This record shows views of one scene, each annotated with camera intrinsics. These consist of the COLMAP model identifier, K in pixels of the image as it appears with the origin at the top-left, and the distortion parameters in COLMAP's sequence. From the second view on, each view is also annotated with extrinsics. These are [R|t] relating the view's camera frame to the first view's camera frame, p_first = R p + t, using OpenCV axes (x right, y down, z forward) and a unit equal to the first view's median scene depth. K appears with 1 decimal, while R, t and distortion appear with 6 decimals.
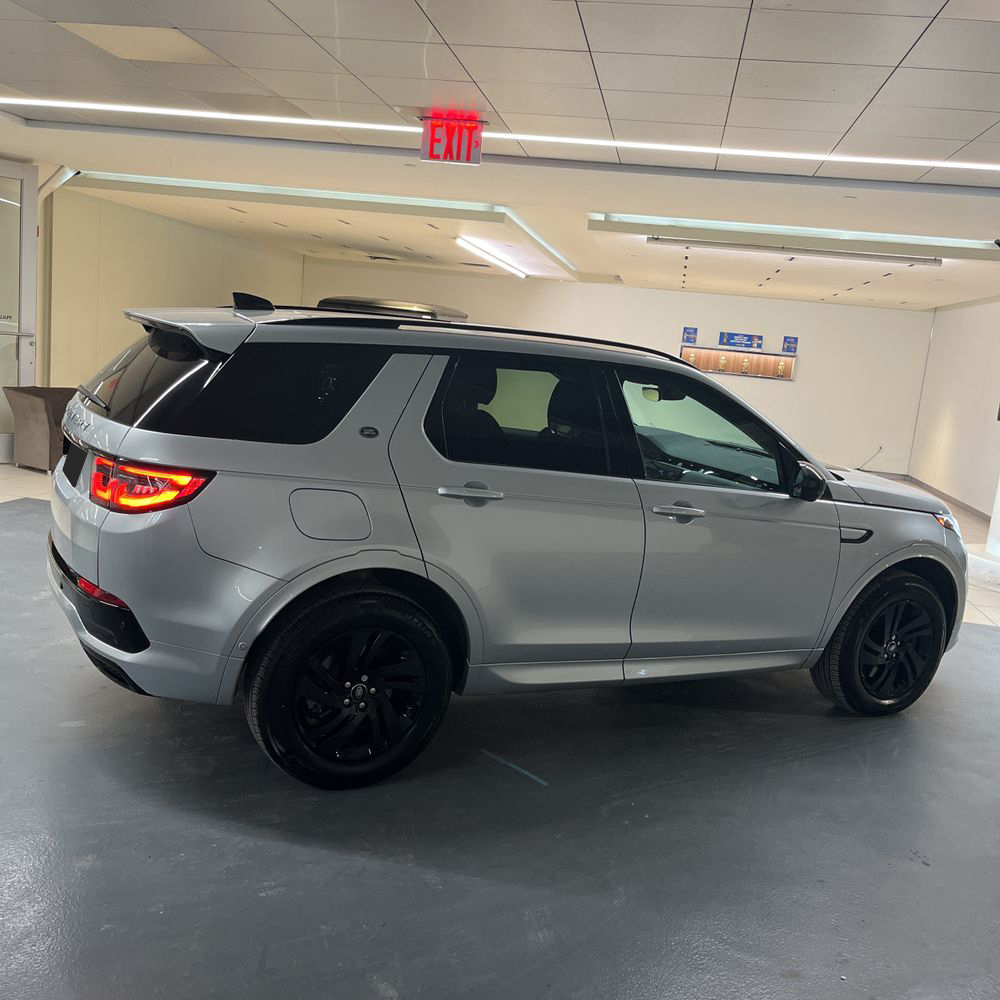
lens RADIAL K [[1024.2, 0, 485.9], [0, 1024.2, 481.7], [0, 0, 1]] dist [0.052598, -0.072642]
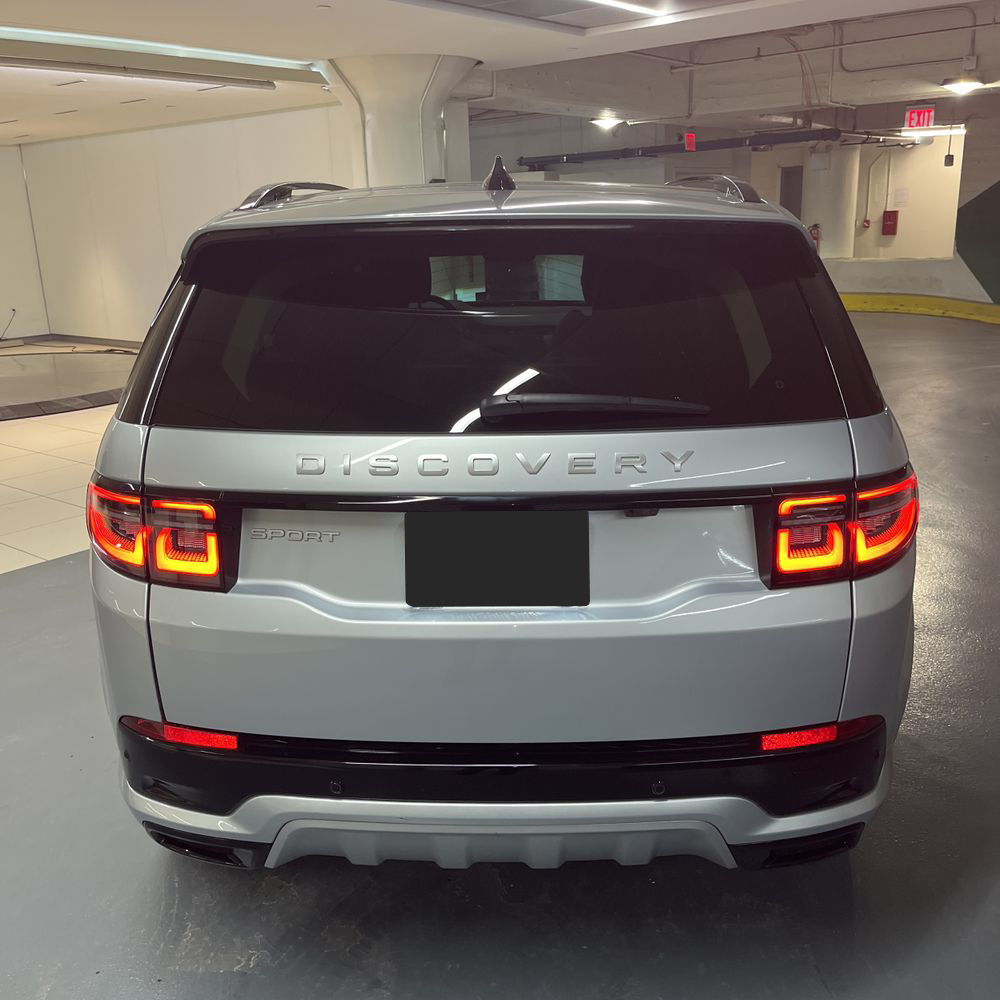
lens RADIAL K [[933.2, 0, 500.0], [0, 933.2, 500.0], [0, 0, 1]] dist [0.184663, -0.181753]
pose [[0.488121, -0.362863, 0.793768, -0.725406], [0.206737, 0.931663, 0.298769, -0.168442], [-0.847937, 0.018265, 0.529782, 0.766449]]
